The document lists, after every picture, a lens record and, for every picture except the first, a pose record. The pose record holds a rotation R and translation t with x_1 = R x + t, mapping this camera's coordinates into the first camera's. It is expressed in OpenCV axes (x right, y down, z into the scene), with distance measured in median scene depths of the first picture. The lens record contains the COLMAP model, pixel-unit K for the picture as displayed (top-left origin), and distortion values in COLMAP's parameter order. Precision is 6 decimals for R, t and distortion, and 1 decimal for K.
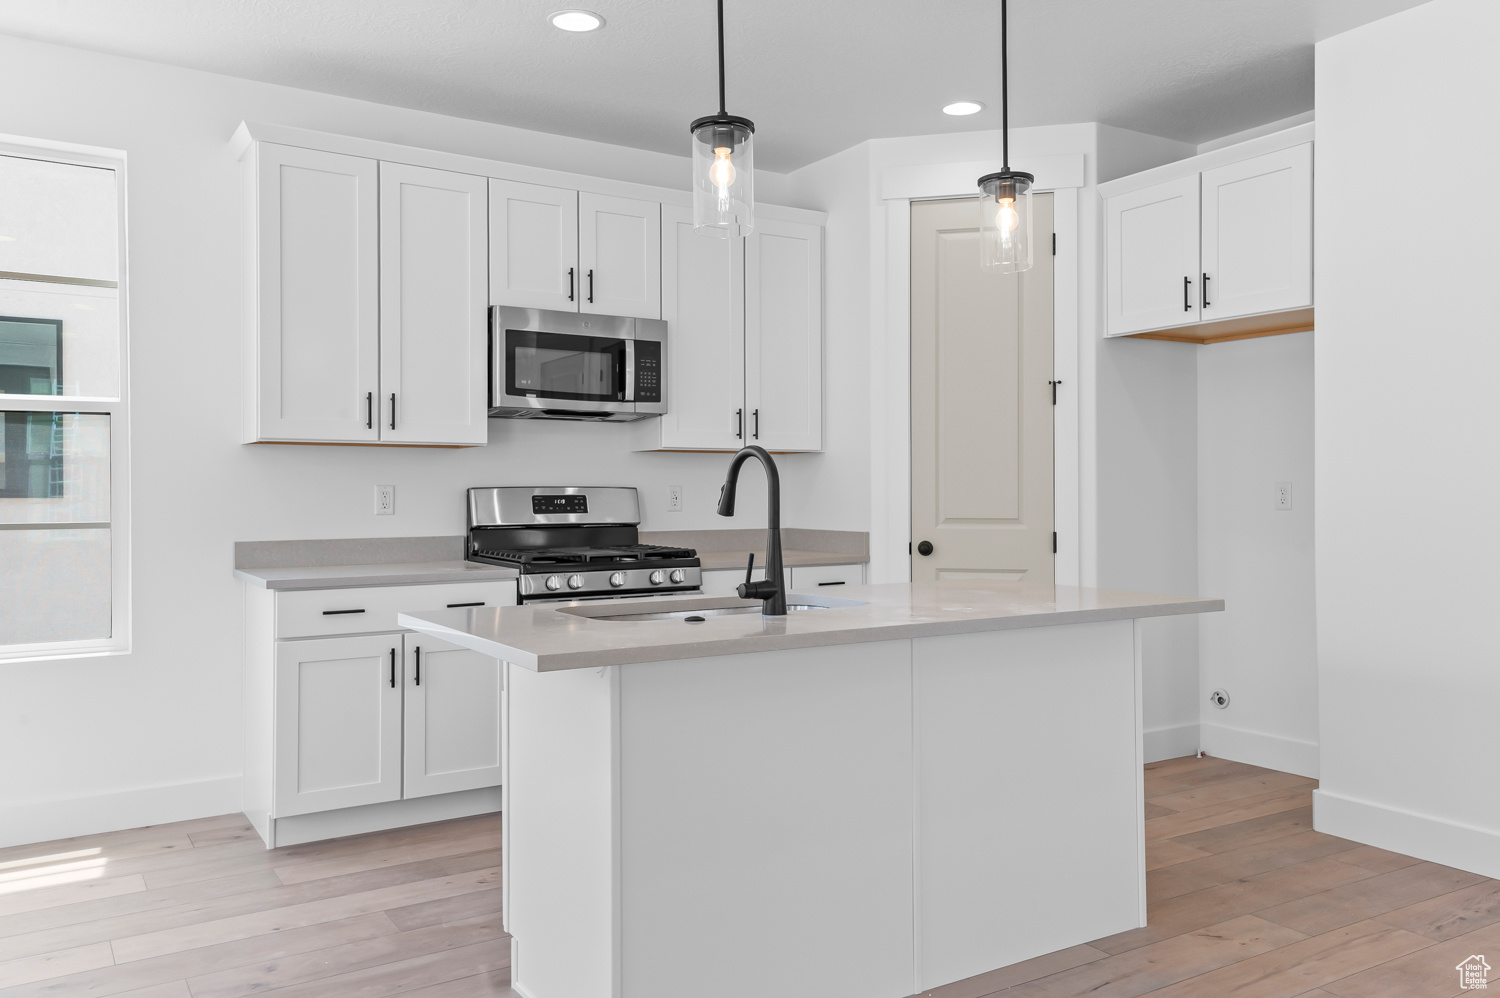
lens RADIAL K [[1152.3, 0, 750.0], [0, 1152.3, 499.0], [0, 0, 1]] dist [0.004278, 0.003216]
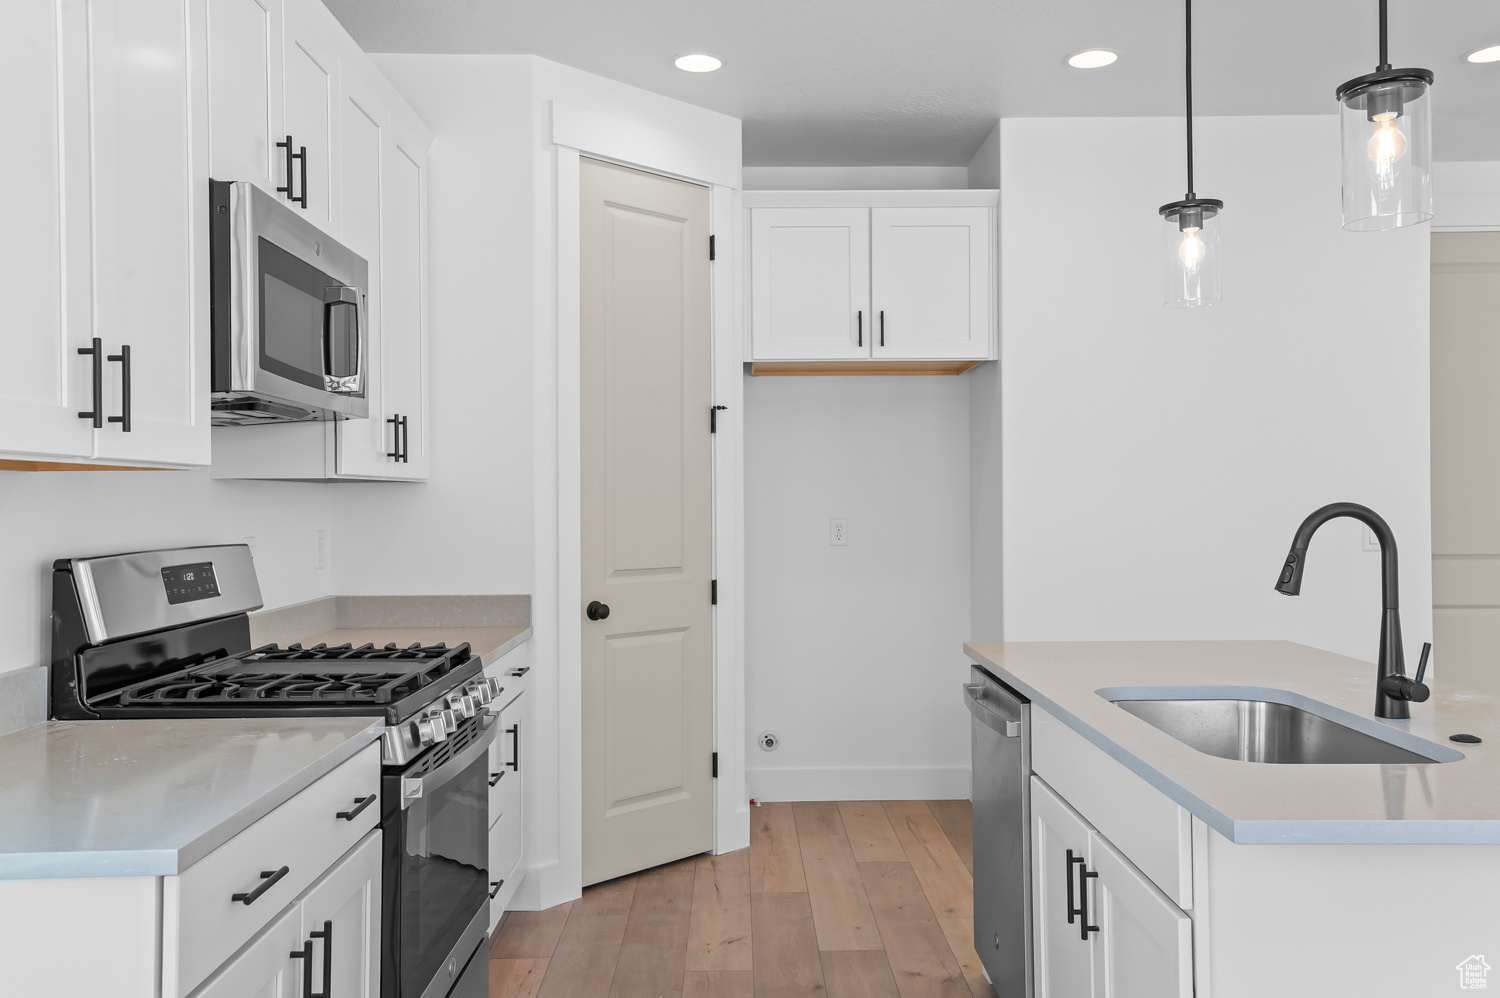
lens RADIAL K [[1200.0, 0, 750.0], [0, 1200.0, 499.0], [0, 0, 1]] dist [0.004976, -0.000693]
pose [[0.513543, 0.000377, 0.858064, -0.507438], [0.011962, 0.999900, -0.007598, -0.025664], [-0.857981, 0.014166, 0.513487, 0.528866]]
